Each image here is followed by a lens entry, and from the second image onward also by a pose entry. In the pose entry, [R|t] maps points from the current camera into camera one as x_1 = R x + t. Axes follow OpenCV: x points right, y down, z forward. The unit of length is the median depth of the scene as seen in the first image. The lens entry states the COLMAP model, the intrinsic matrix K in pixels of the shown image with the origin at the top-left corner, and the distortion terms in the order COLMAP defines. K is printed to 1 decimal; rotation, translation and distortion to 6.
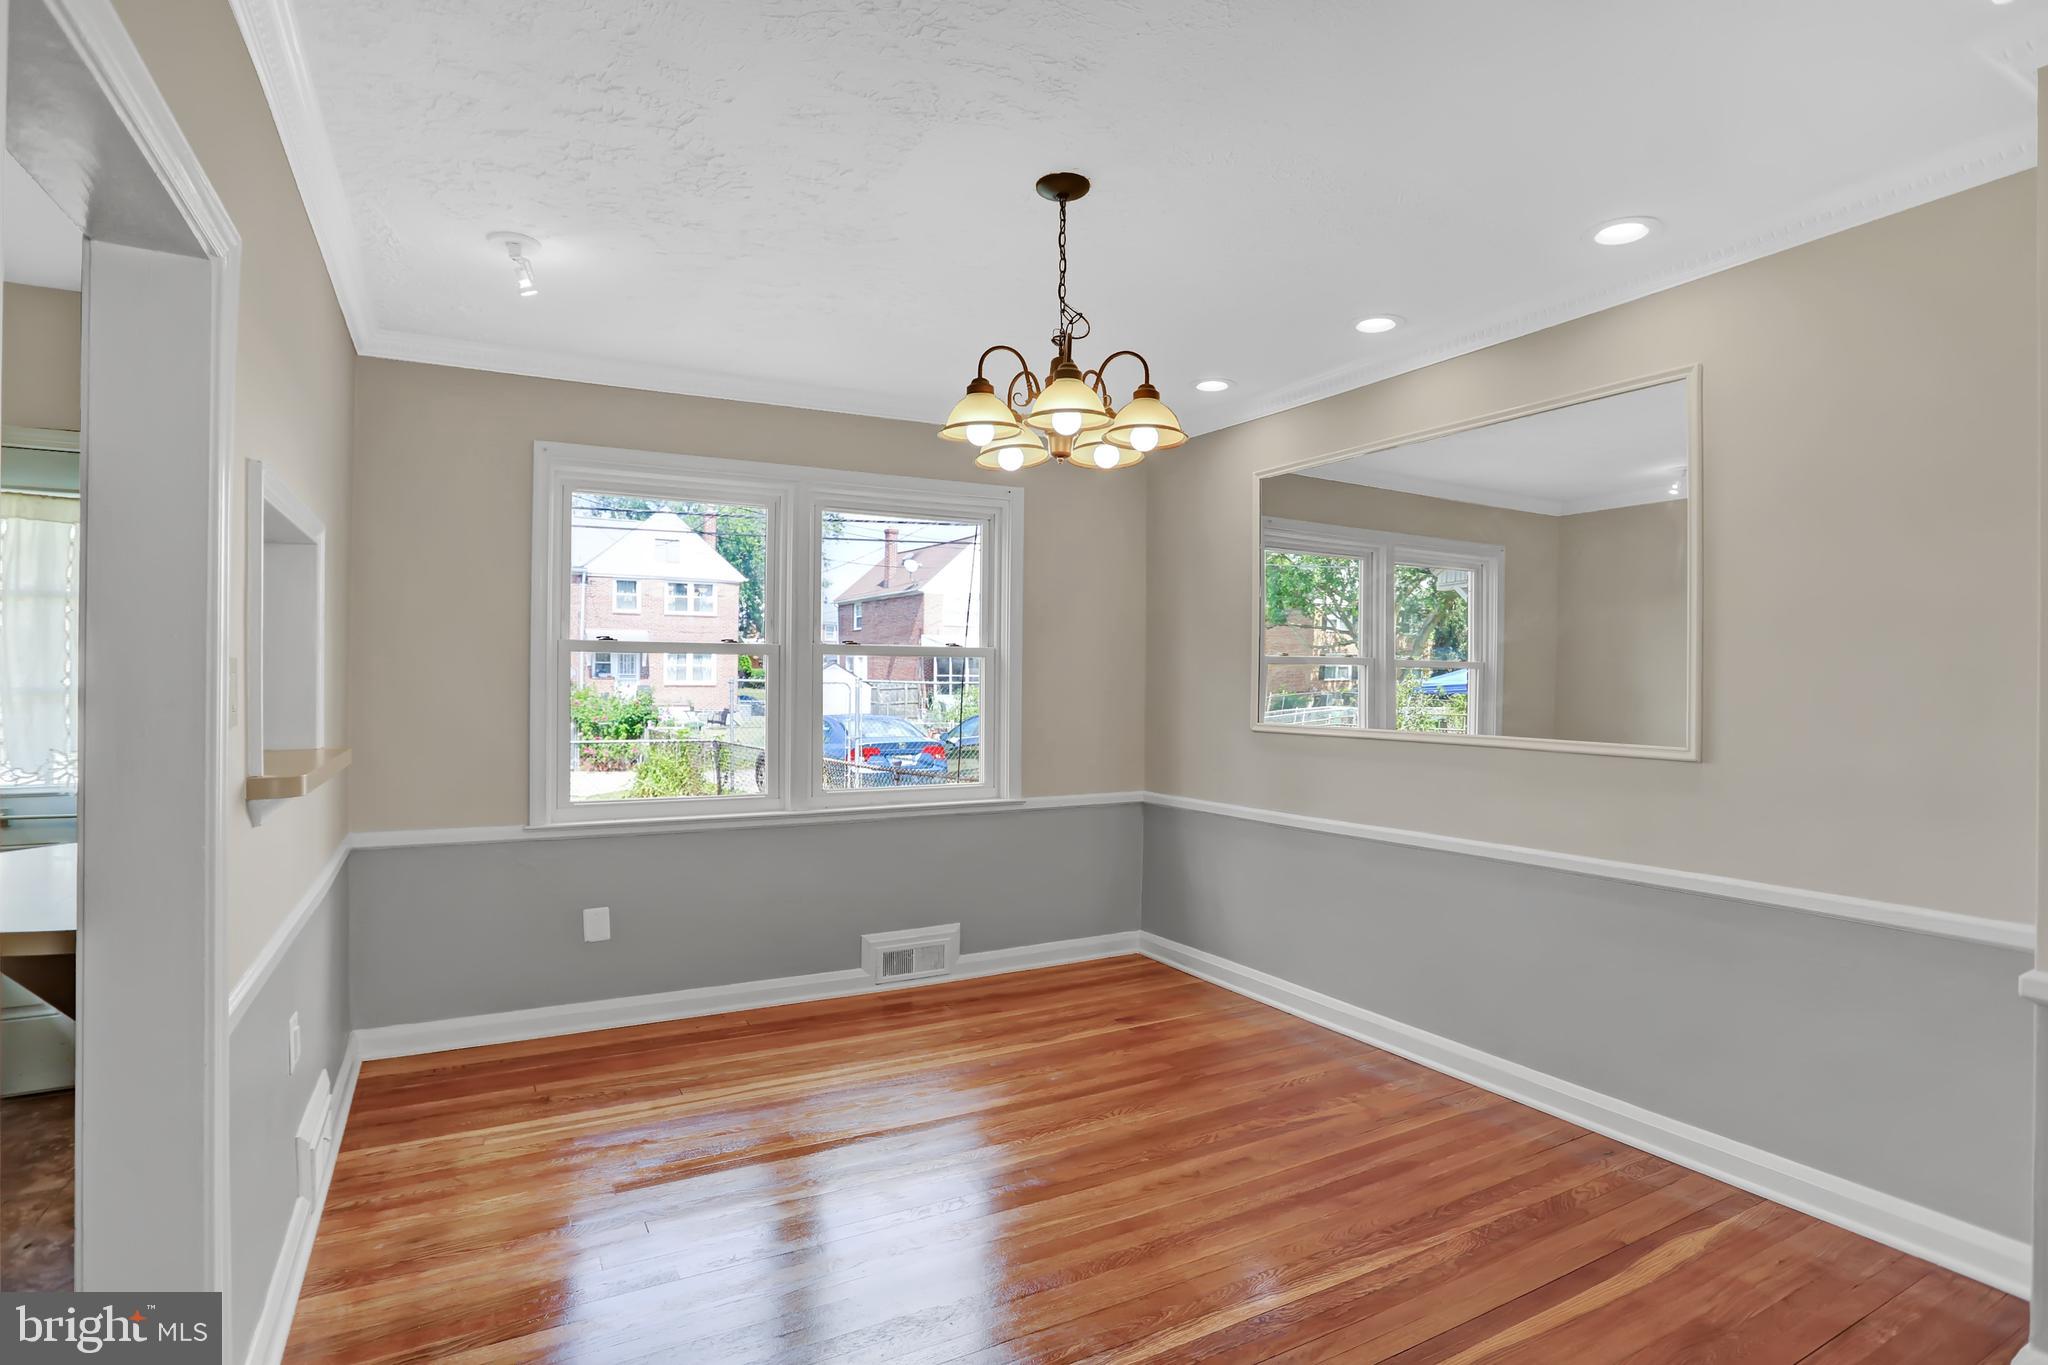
lens RADIAL K [[1004.9, 0, 1020.7], [0, 1004.9, 687.8], [0, 0, 1]] dist [0.000261, 0.000681]
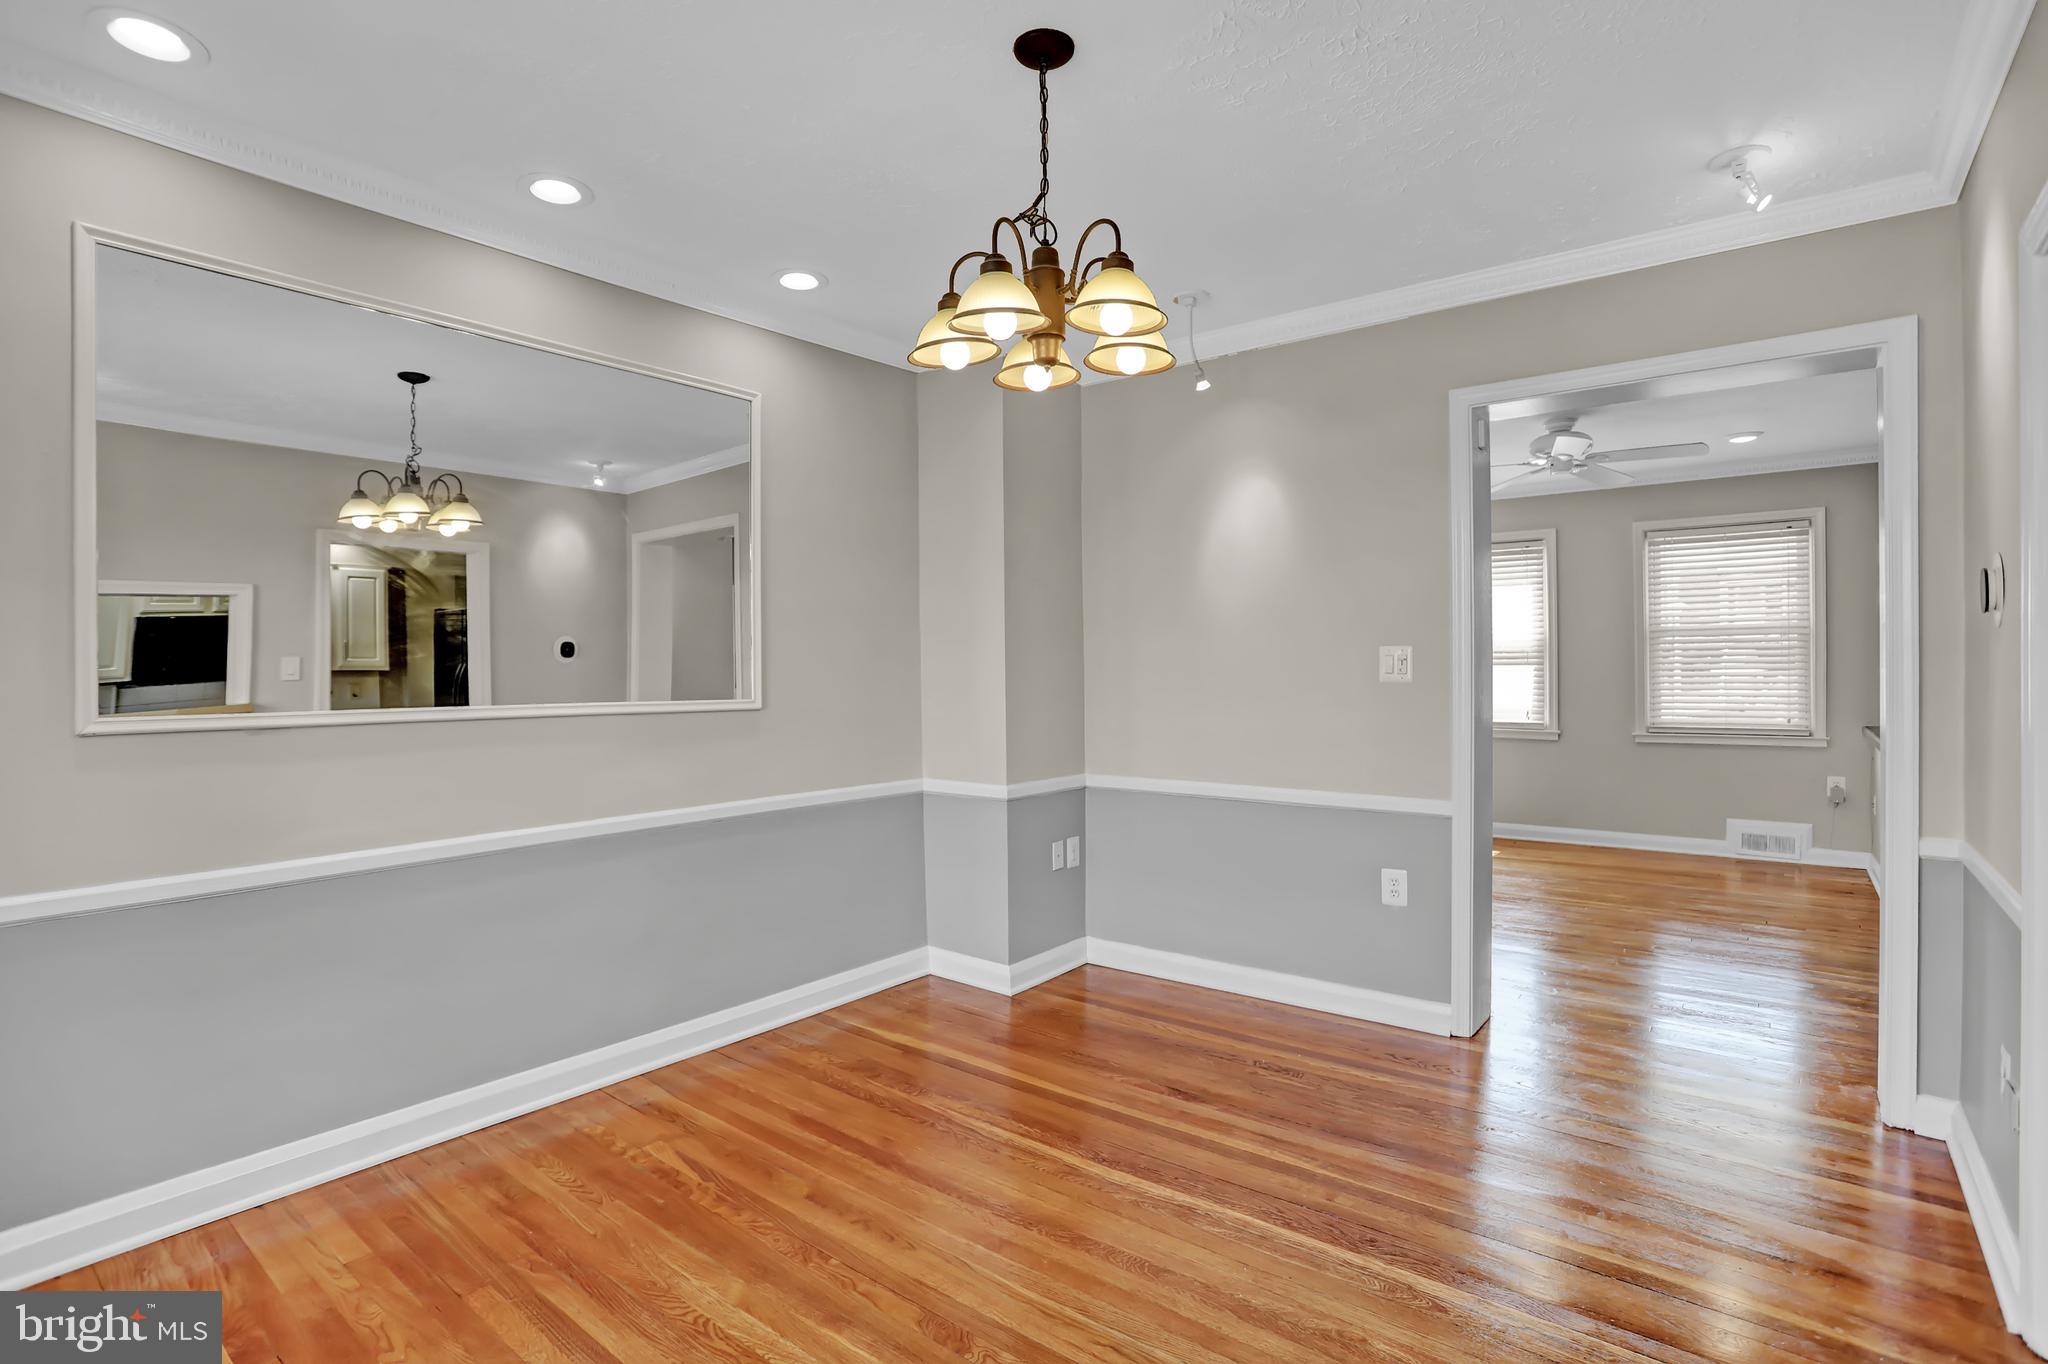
lens RADIAL K [[1004.9, 0, 1026.6], [0, 1004.9, 676.5], [0, 0, 1]] dist [0.000261, 0.000681]
pose [[-0.378931, -0.004261, 0.925415, -0.608304], [0.000032, 0.999989, 0.004617, 0.010404], [-0.925425, 0.001779, -0.378926, 1.074384]]
